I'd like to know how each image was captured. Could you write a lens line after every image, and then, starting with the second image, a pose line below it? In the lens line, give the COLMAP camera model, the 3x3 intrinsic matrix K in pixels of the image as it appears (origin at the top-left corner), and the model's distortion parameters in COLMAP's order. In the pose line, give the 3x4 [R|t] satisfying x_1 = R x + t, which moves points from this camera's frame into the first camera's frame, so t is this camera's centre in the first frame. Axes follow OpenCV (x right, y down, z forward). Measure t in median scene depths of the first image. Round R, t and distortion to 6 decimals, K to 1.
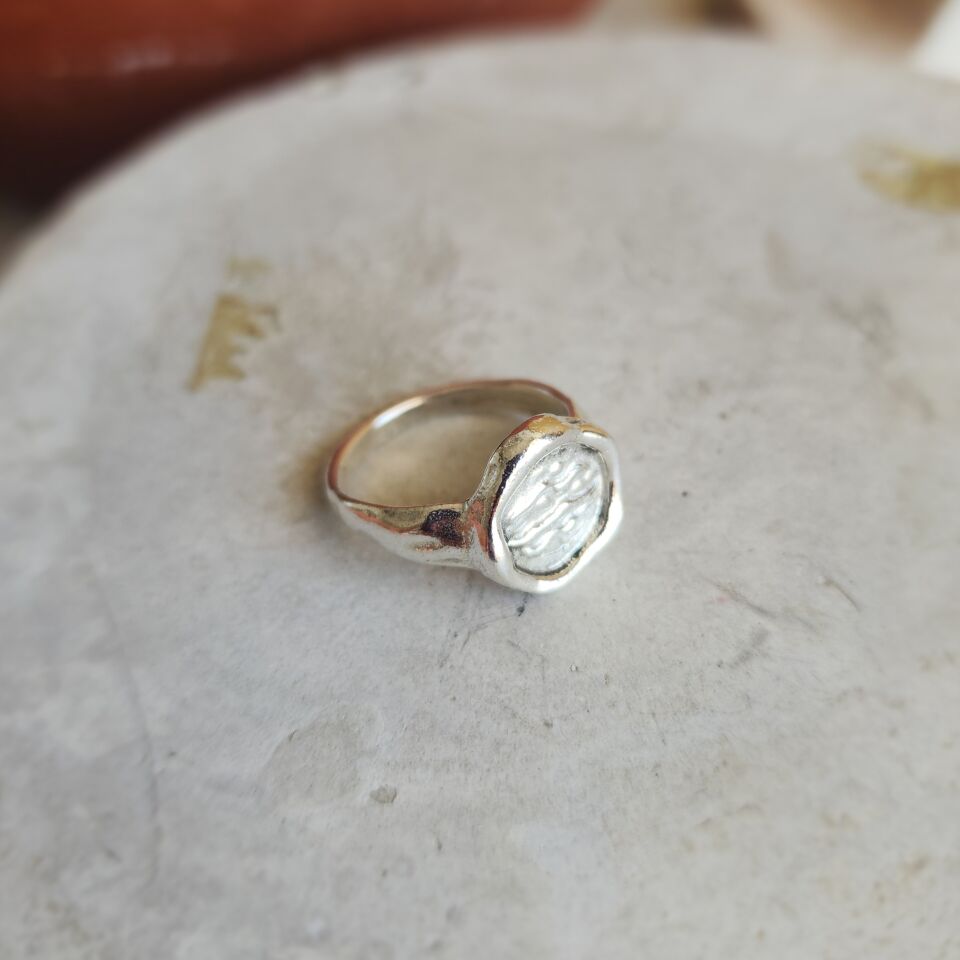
lens RADIAL K [[1169.8, 0, 480.0], [0, 1169.8, 480.0], [0, 0, 1]] dist [0.001155, -0.256080]
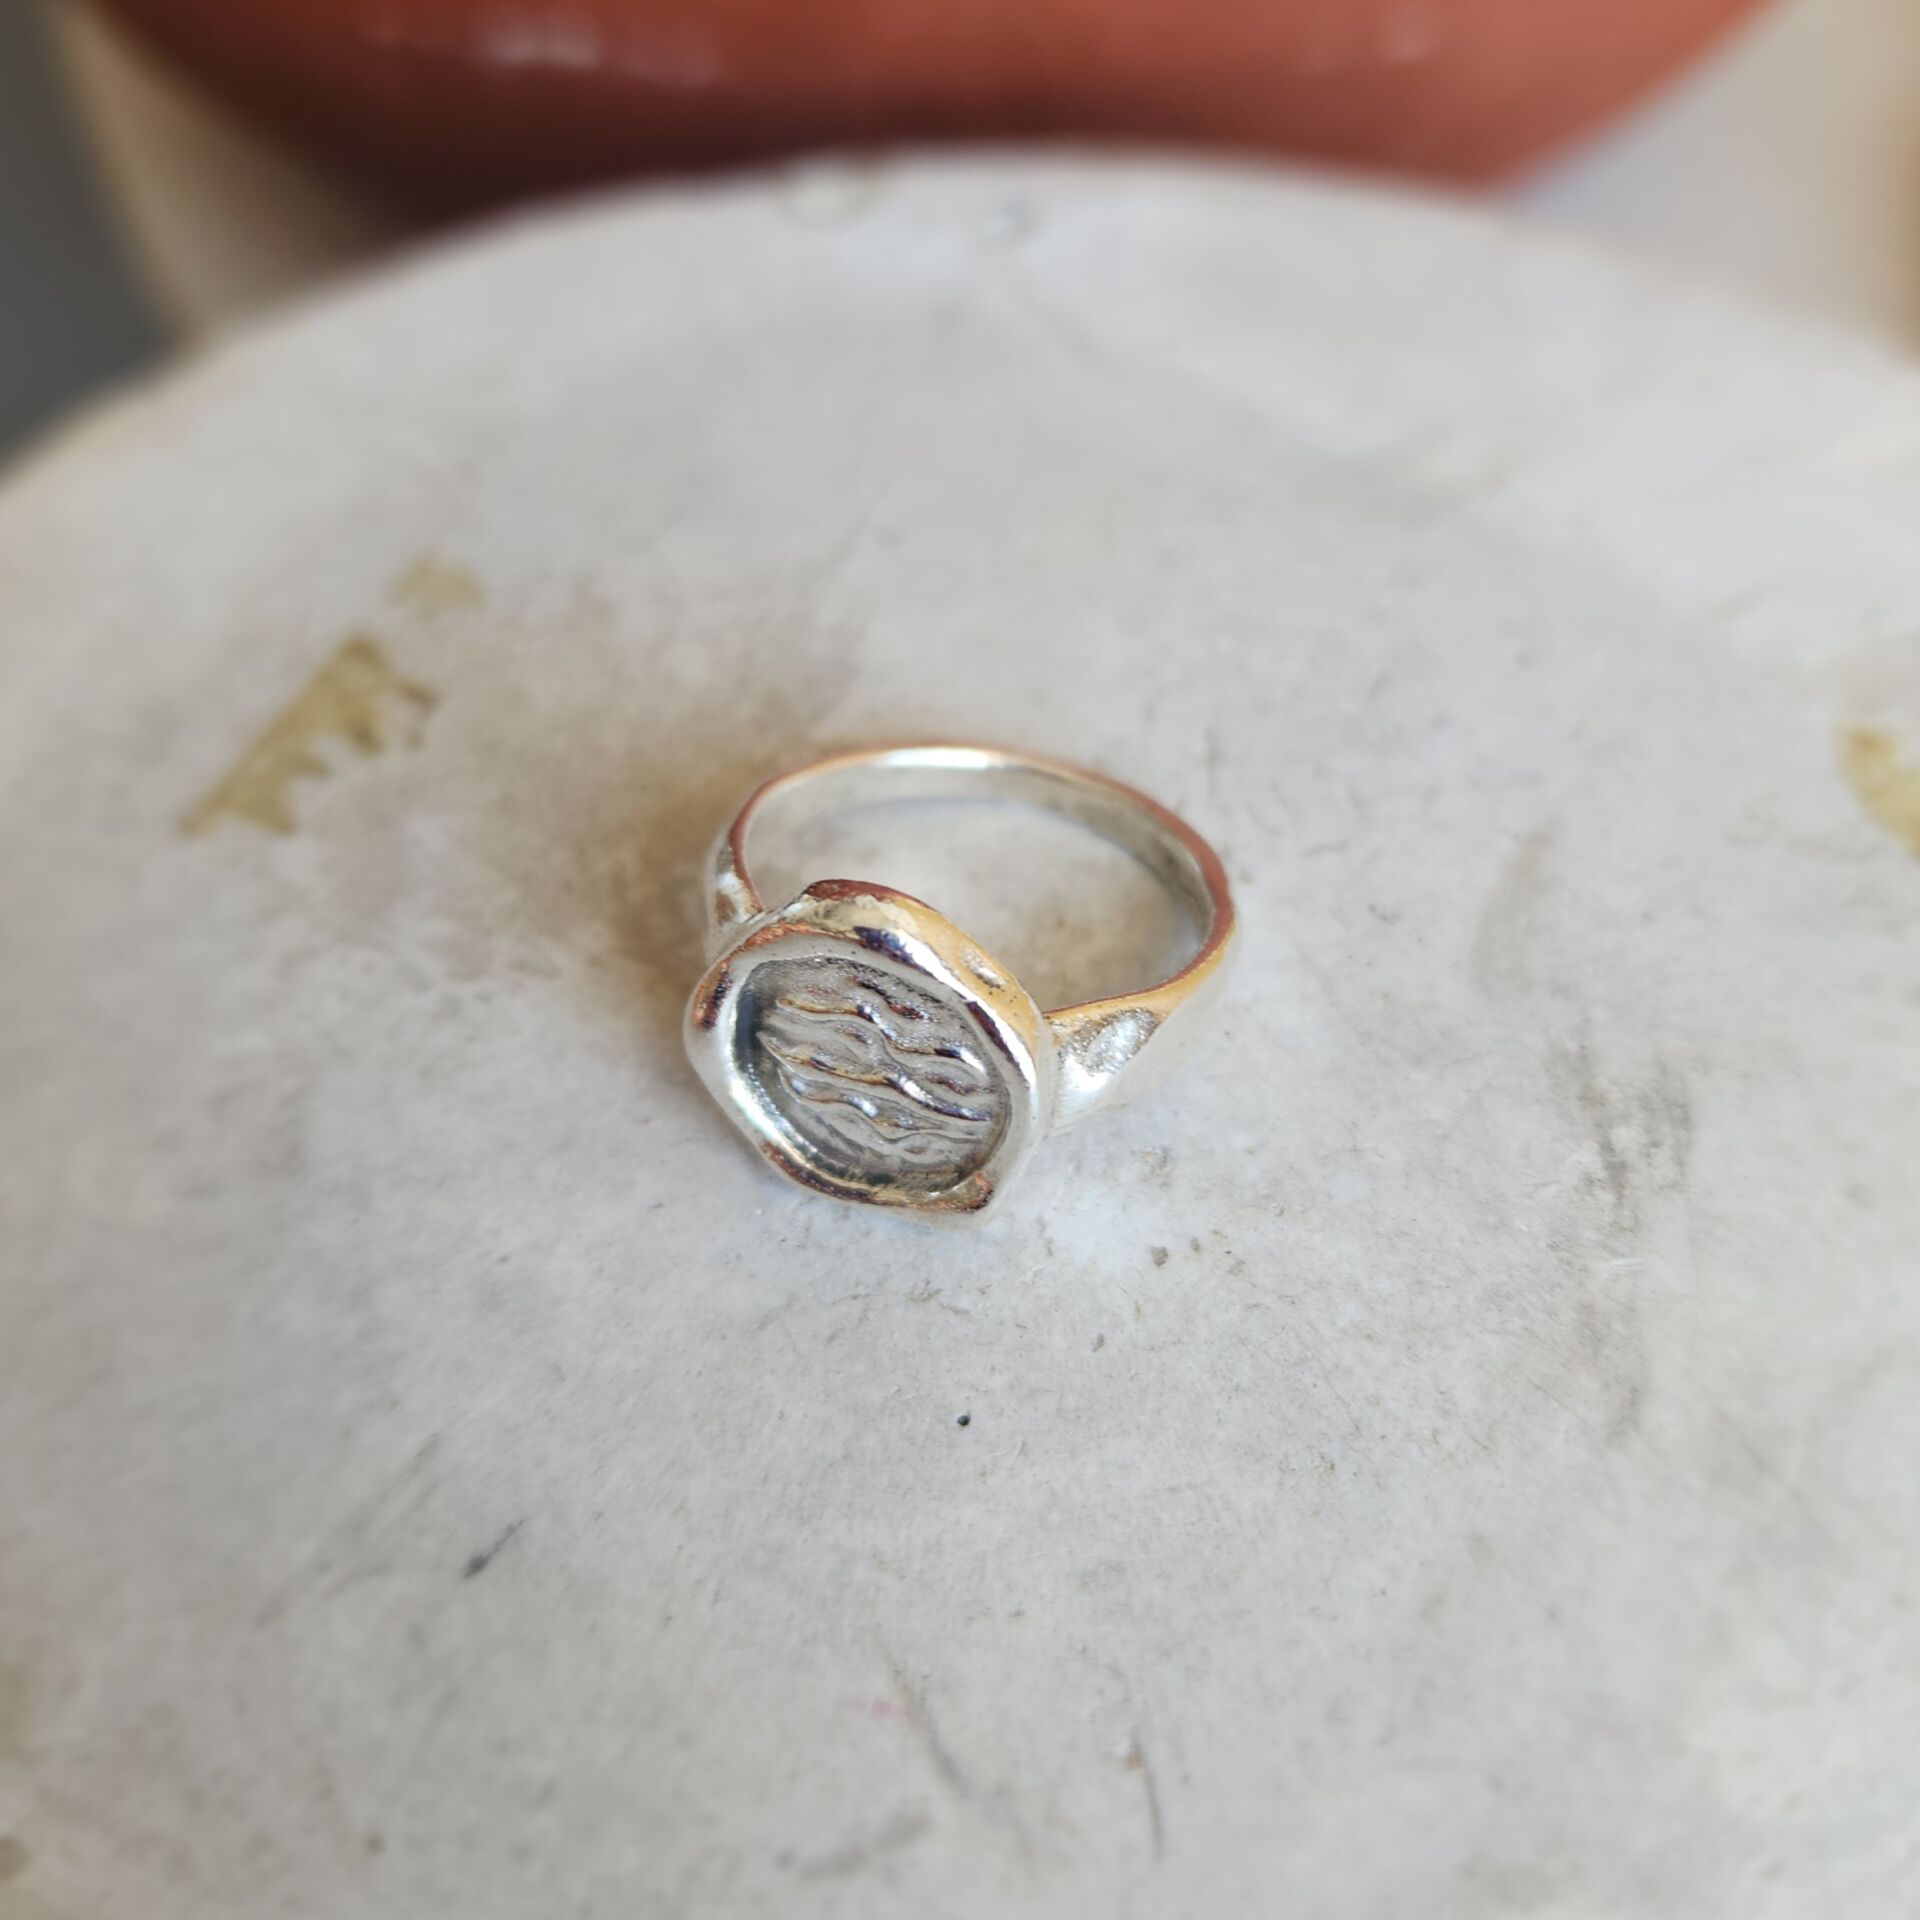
lens RADIAL K [[2339.6, 0, 960.0], [0, 2339.6, 960.0], [0, 0, 1]] dist [0.001155, -0.256080]
pose [[0.925819, 0.301134, -0.228426, 0.361461], [-0.282035, 0.952739, 0.112895, -0.282424], [0.251627, -0.040096, 0.966993, 0.176040]]
